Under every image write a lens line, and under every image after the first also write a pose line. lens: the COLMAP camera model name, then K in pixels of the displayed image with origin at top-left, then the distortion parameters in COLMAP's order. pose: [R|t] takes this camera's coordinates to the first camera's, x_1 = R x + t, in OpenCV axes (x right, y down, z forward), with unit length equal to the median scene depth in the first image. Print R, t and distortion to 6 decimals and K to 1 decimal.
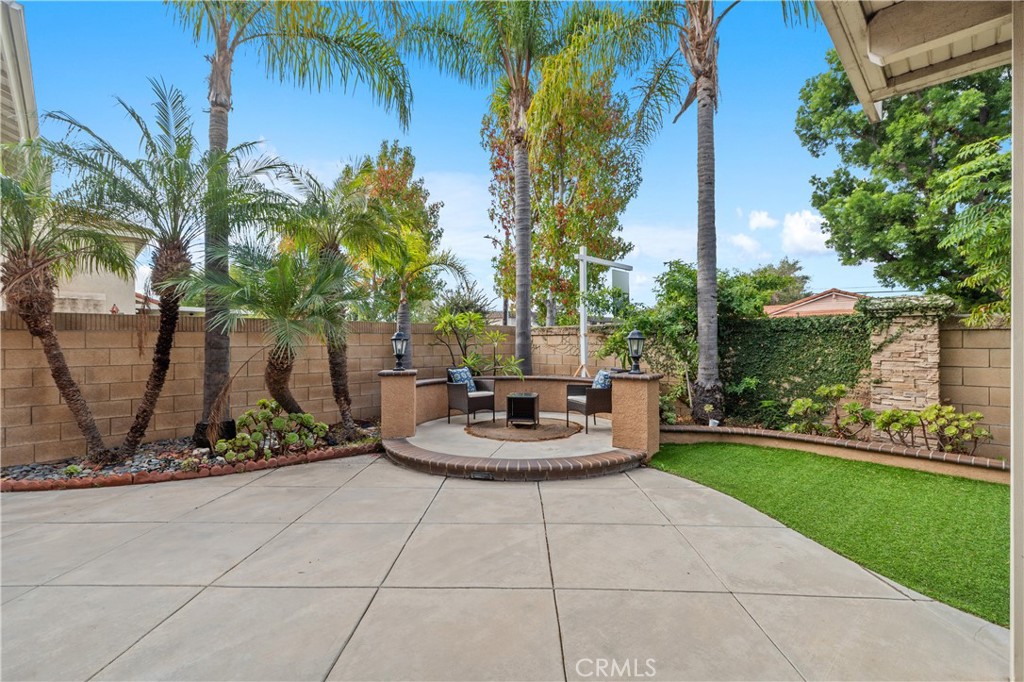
lens RADIAL K [[463.1, 0, 511.1], [0, 463.1, 340.2], [0, 0, 1]] dist [0.007410, -0.000148]
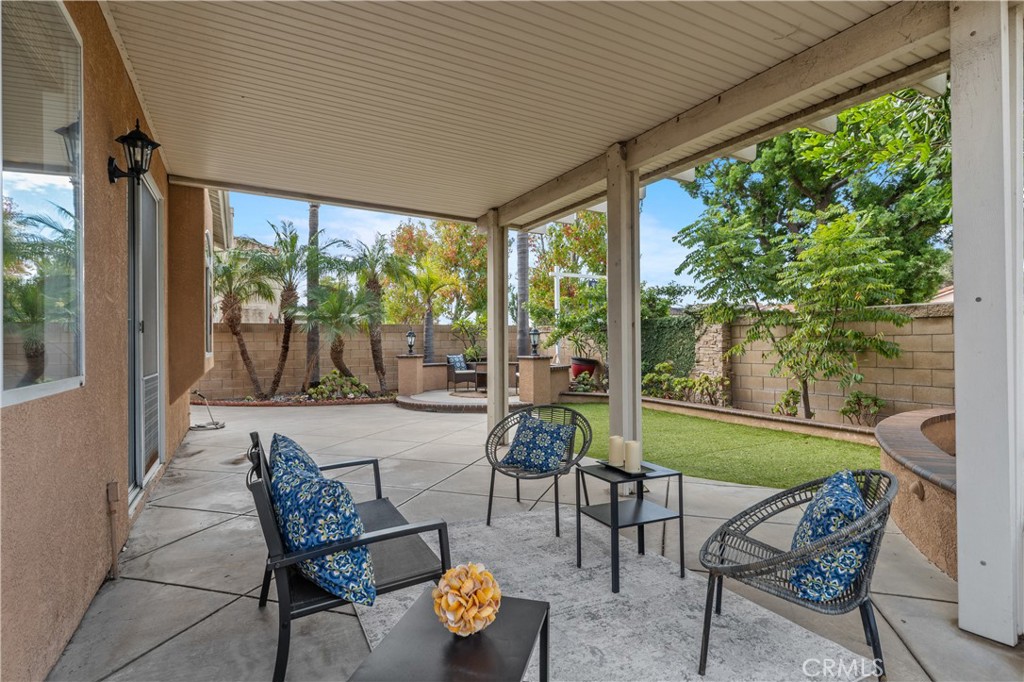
lens RADIAL K [[532.1, 0, 512.0], [0, 532.1, 341.0], [0, 0, 1]] dist [-0.001194, 0.000004]
pose [[0.958050, -0.005843, -0.286543, 0.709464], [0.005612, 0.999983, -0.001627, 0.024105], [0.286548, -0.000050, 0.958066, -0.768589]]
